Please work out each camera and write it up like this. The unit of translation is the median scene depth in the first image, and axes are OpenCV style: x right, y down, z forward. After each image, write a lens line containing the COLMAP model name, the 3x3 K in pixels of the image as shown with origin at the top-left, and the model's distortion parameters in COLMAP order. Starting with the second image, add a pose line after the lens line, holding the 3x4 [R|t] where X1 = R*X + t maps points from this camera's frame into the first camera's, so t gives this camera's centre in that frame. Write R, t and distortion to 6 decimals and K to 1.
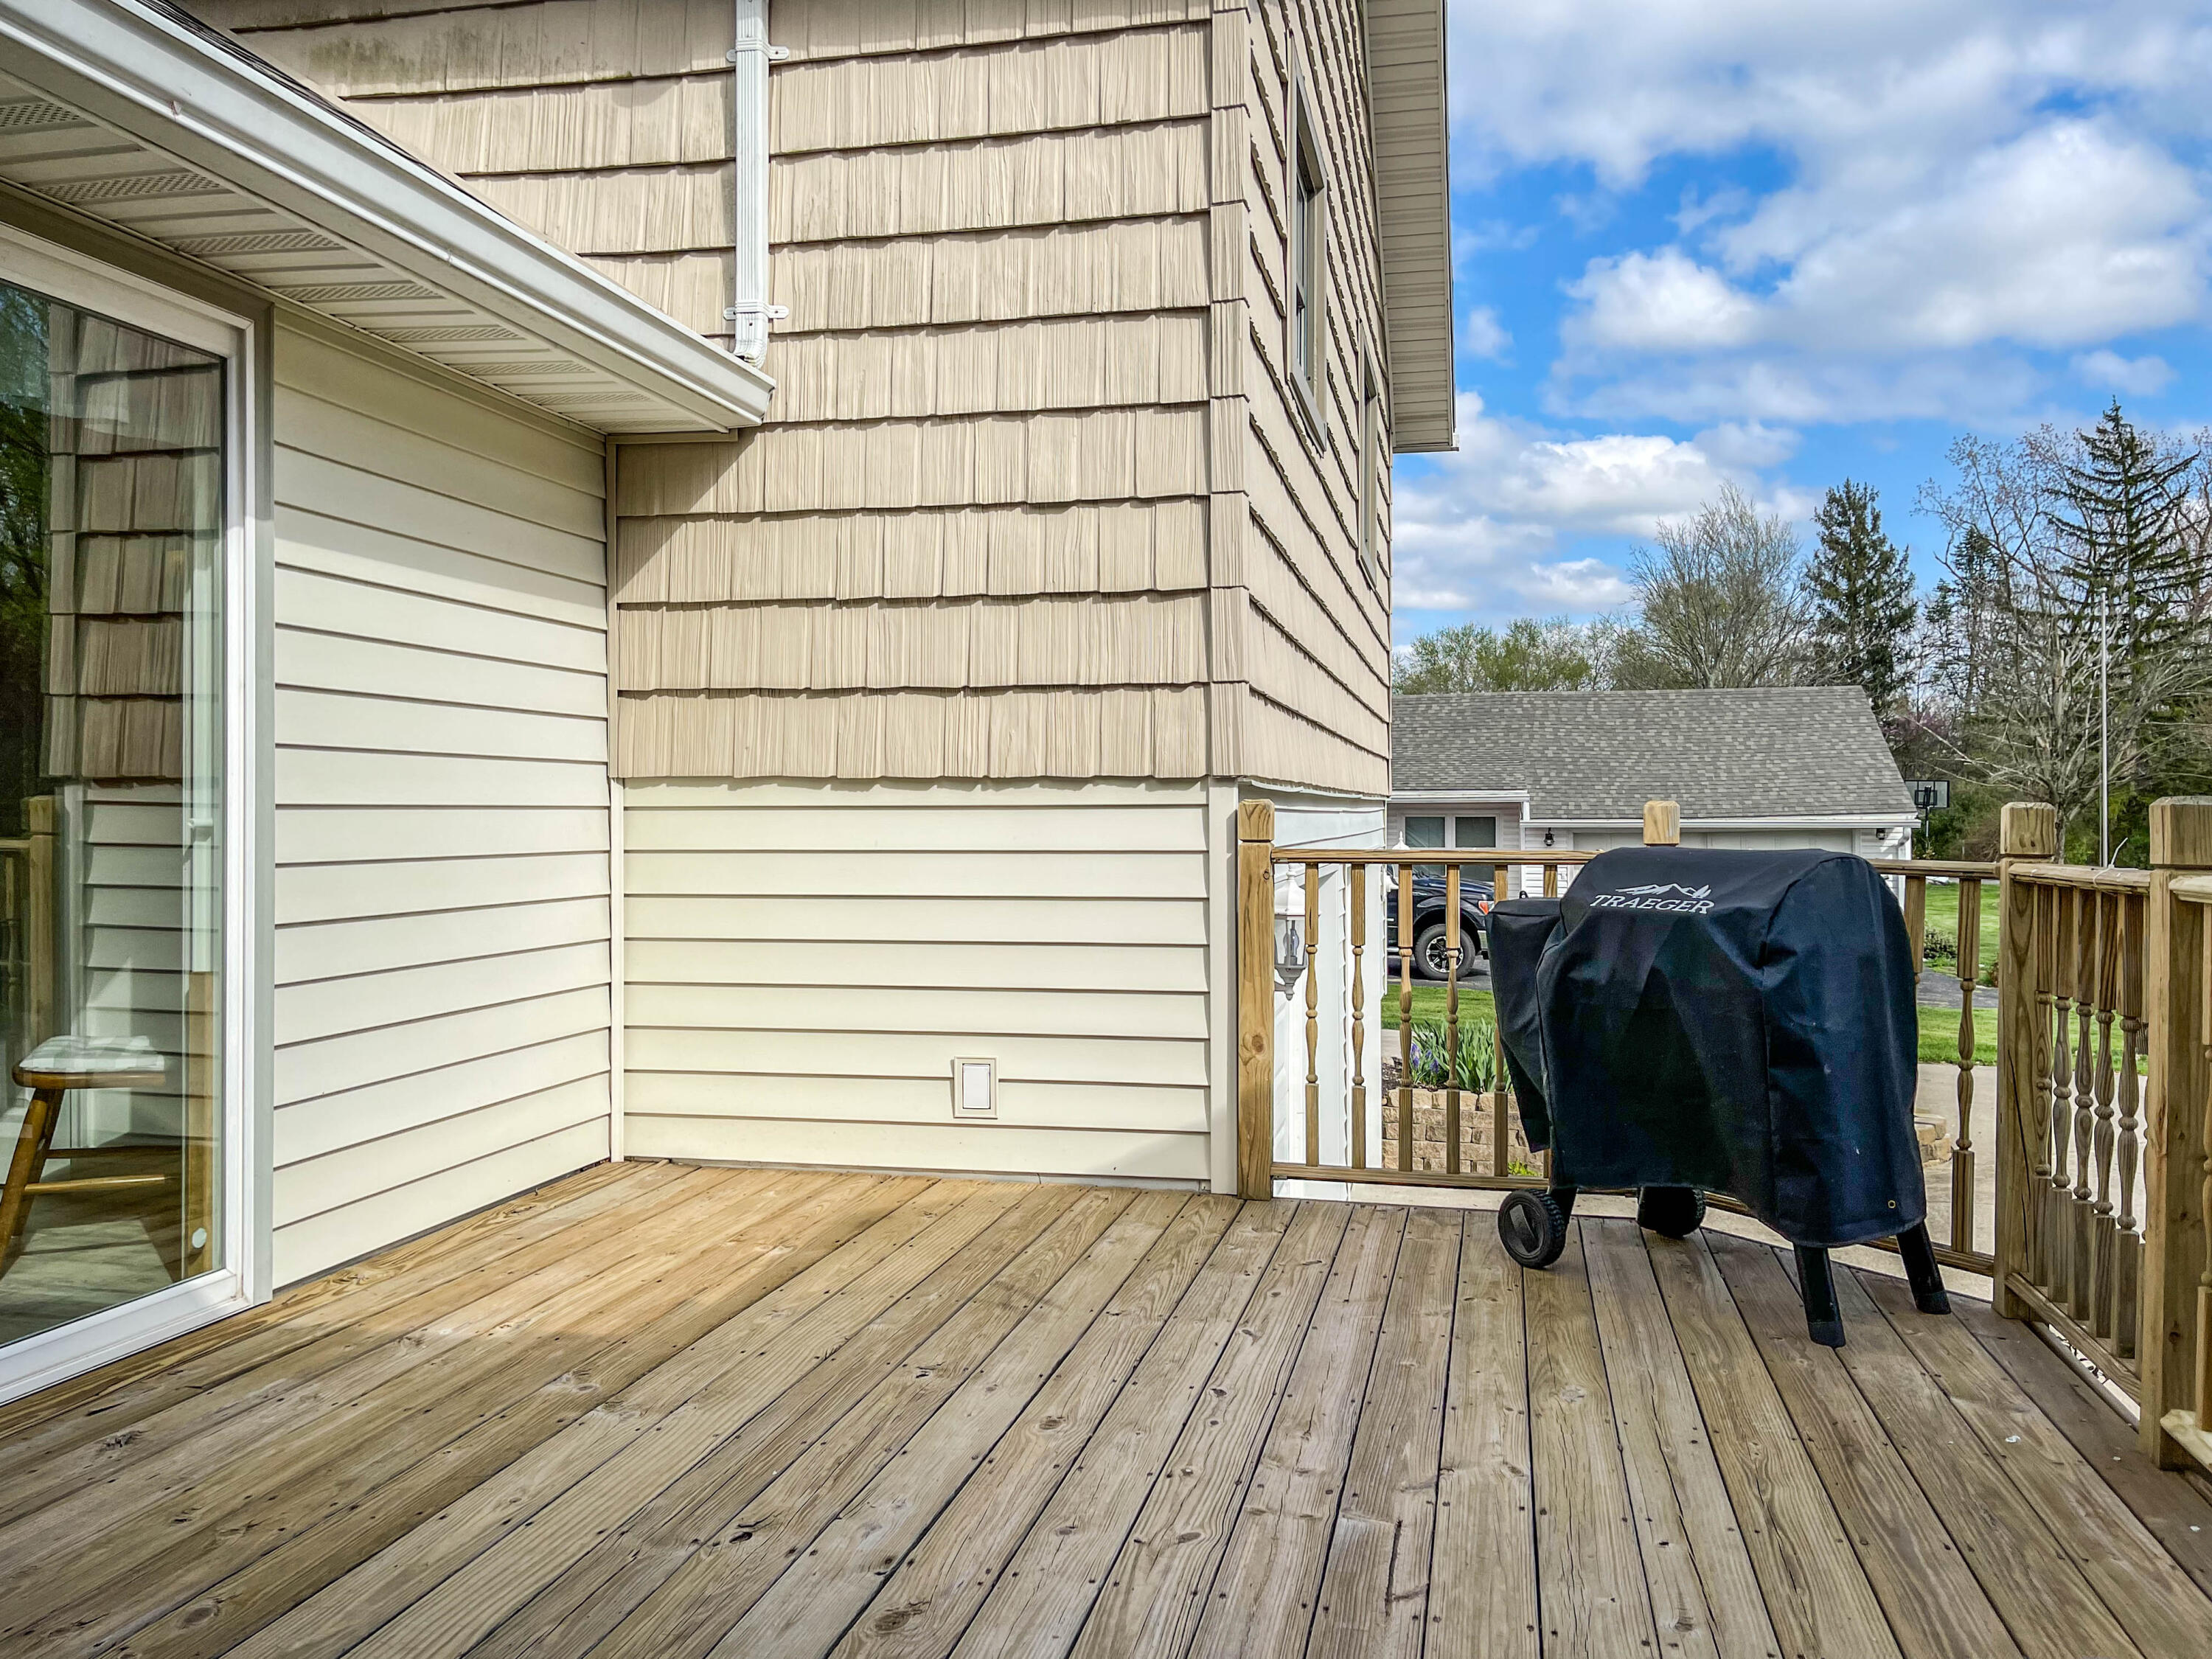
lens RADIAL K [[1693.9, 0, 1111.3], [0, 1693.9, 824.6], [0, 0, 1]] dist [0.044749, -0.021880]
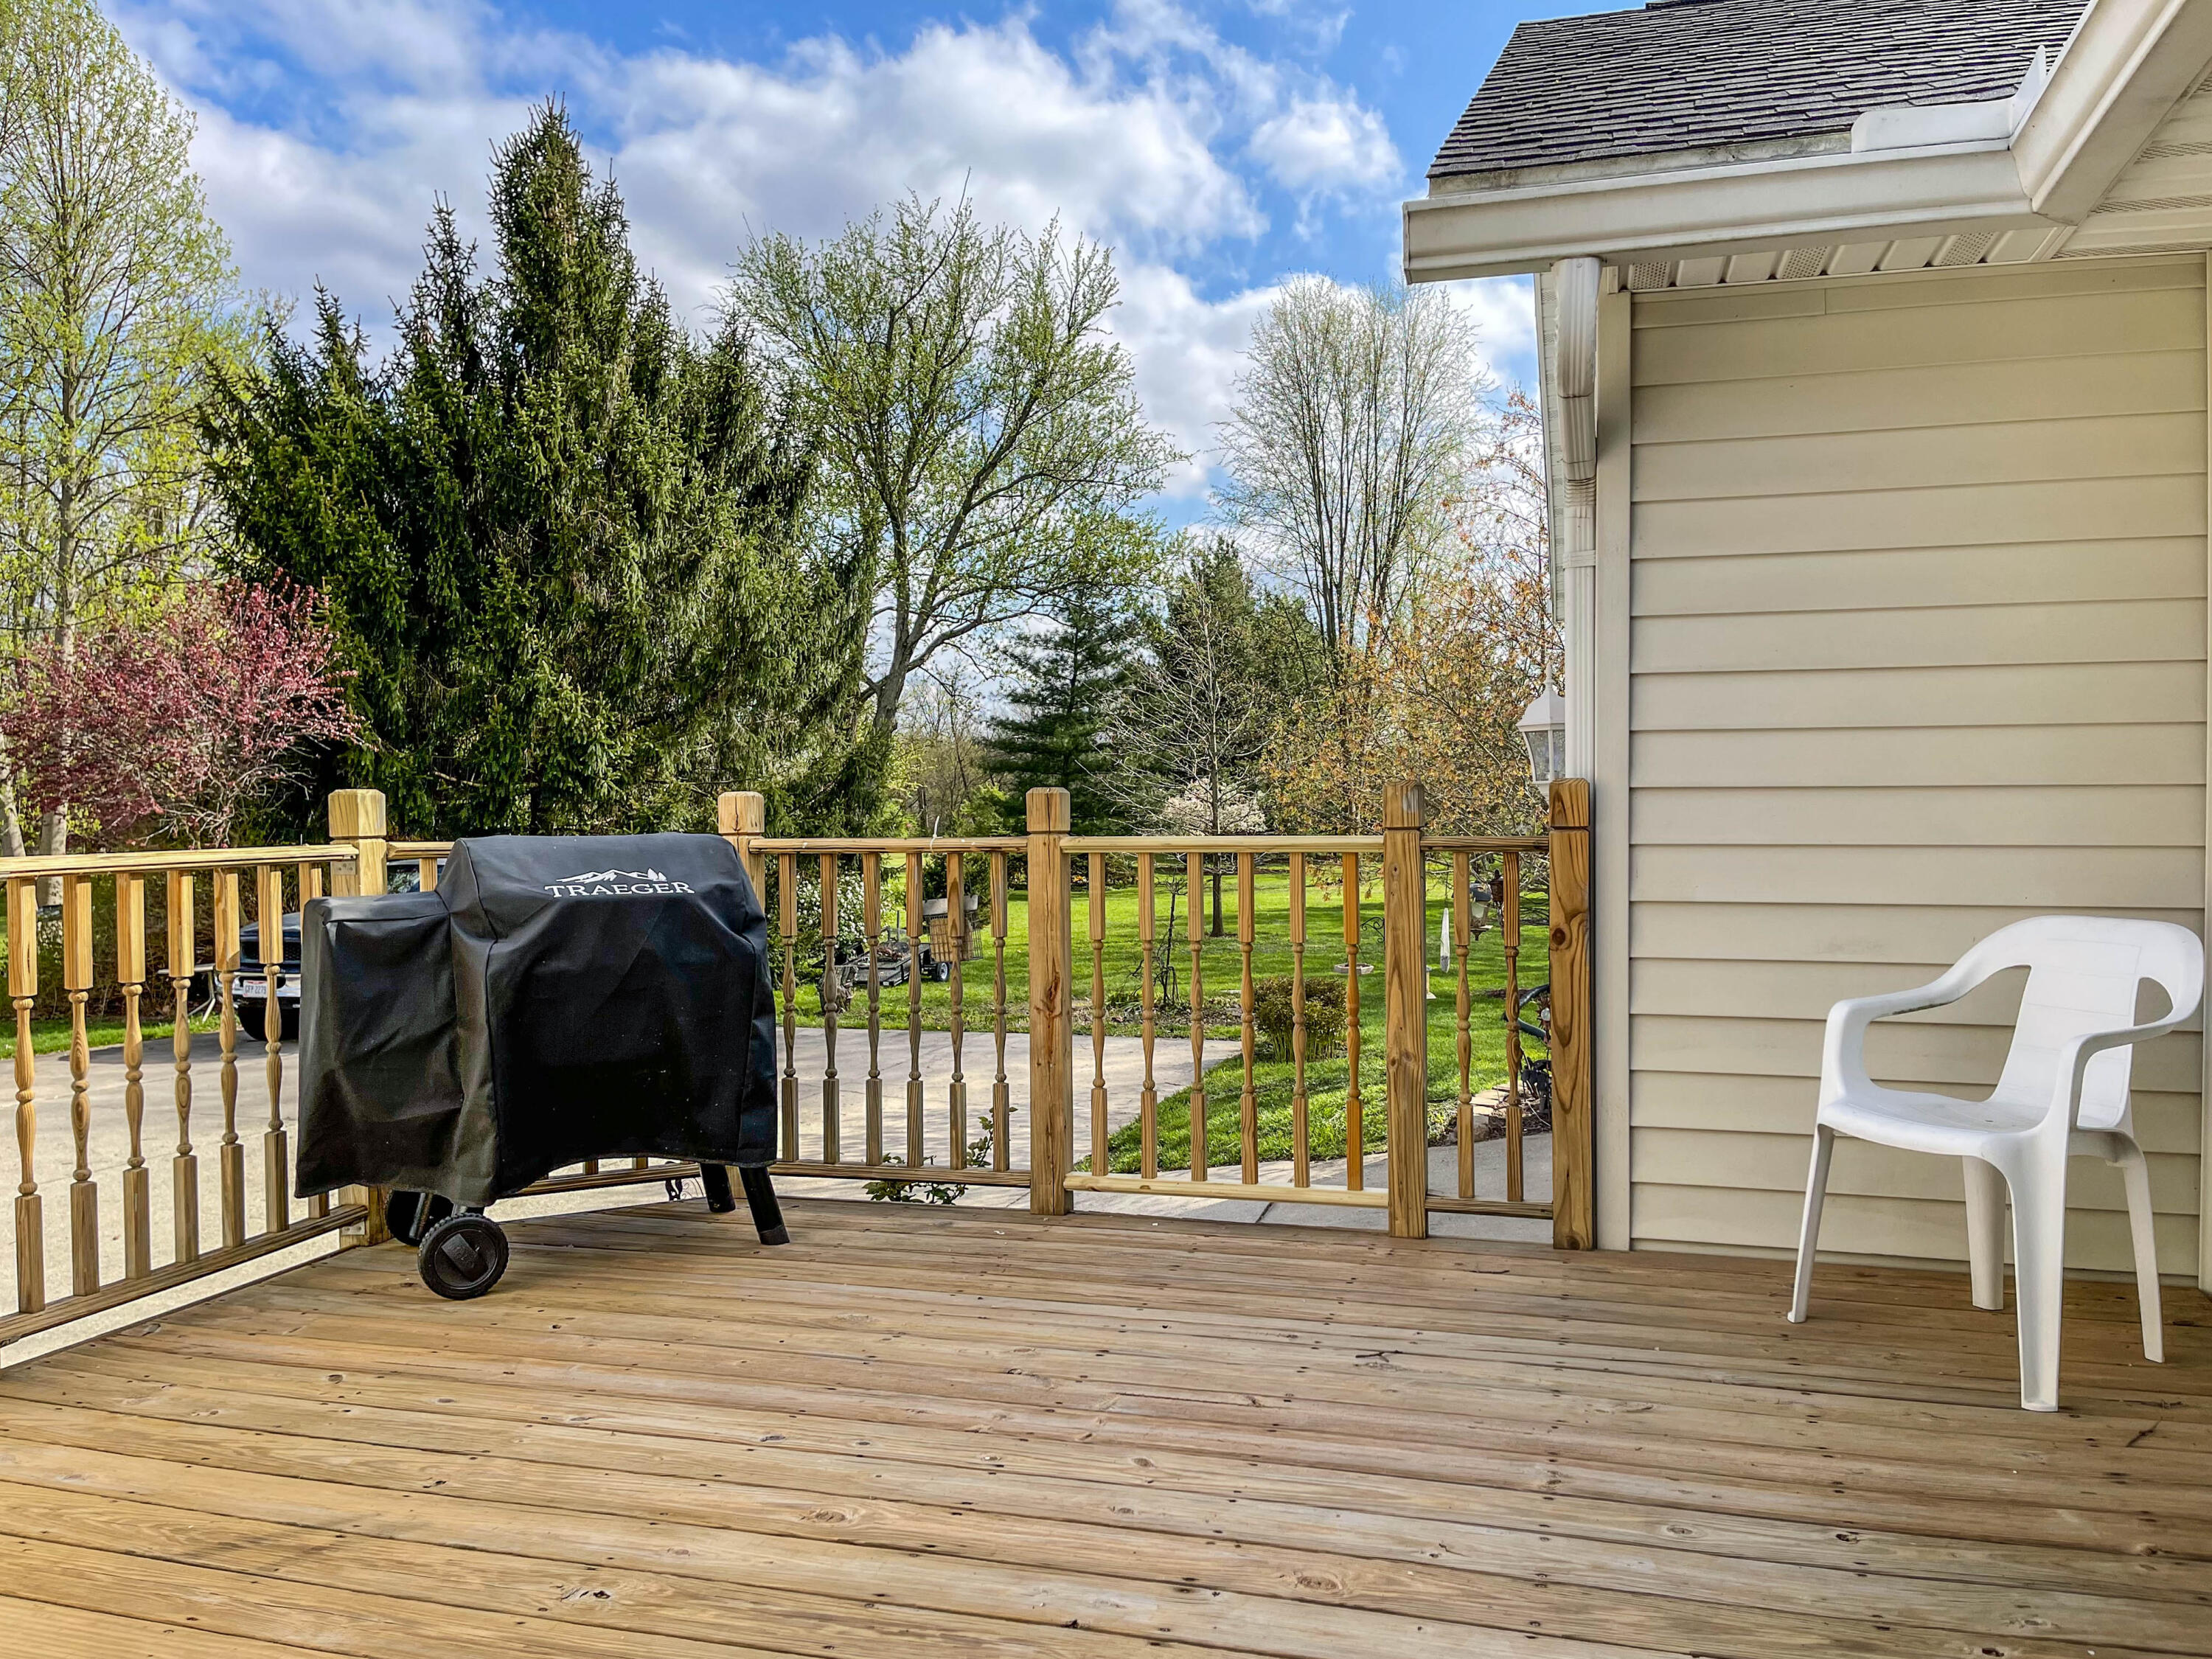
lens RADIAL K [[1693.9, 0, 1109.1], [0, 1693.9, 825.6], [0, 0, 1]] dist [0.044749, -0.021880]
pose [[0.059692, -0.015082, 0.998103, -0.531812], [0.015656, 0.999777, 0.014171, -0.001427], [-0.998094, 0.014781, 0.059915, 0.490895]]
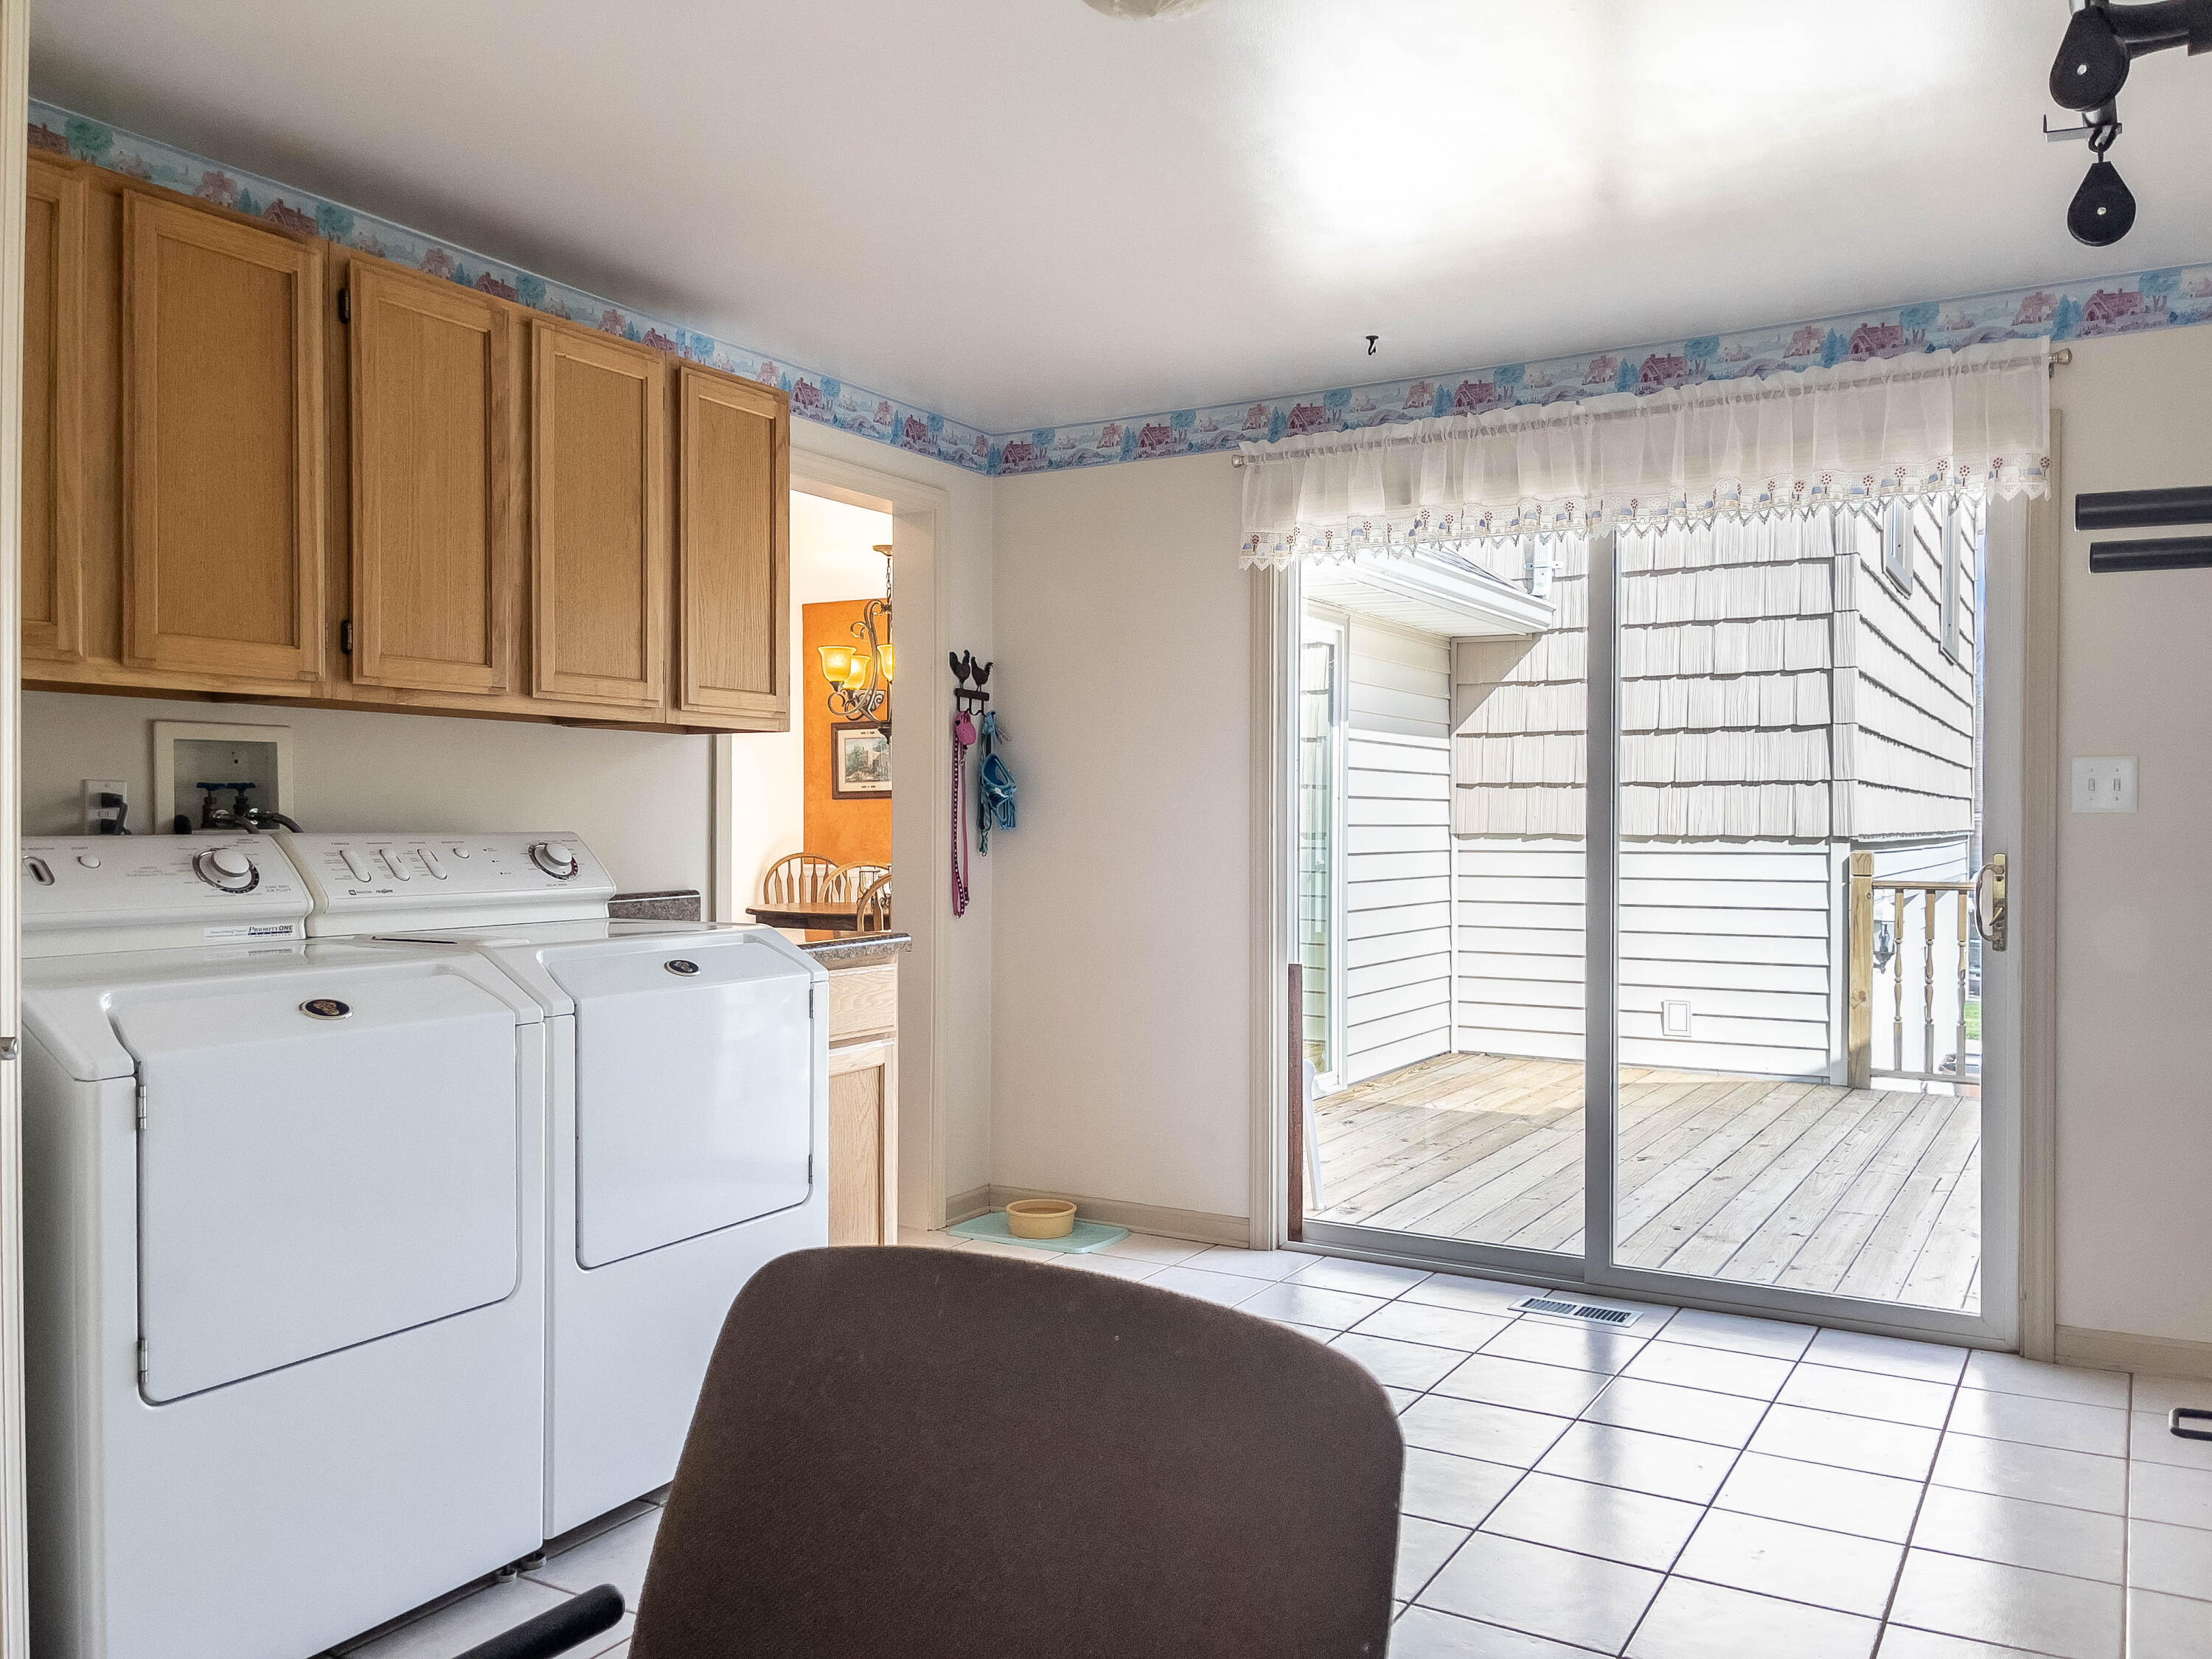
lens RADIAL K [[1693.9, 0, 1086.0], [0, 1693.9, 846.0], [0, 0, 1]] dist [0.044749, -0.021880]
pose [[0.947238, 0.007570, -0.320442, -0.096588], [-0.006281, 0.999967, 0.005057, -0.022757], [0.320470, -0.002777, 0.947255, -0.814513]]
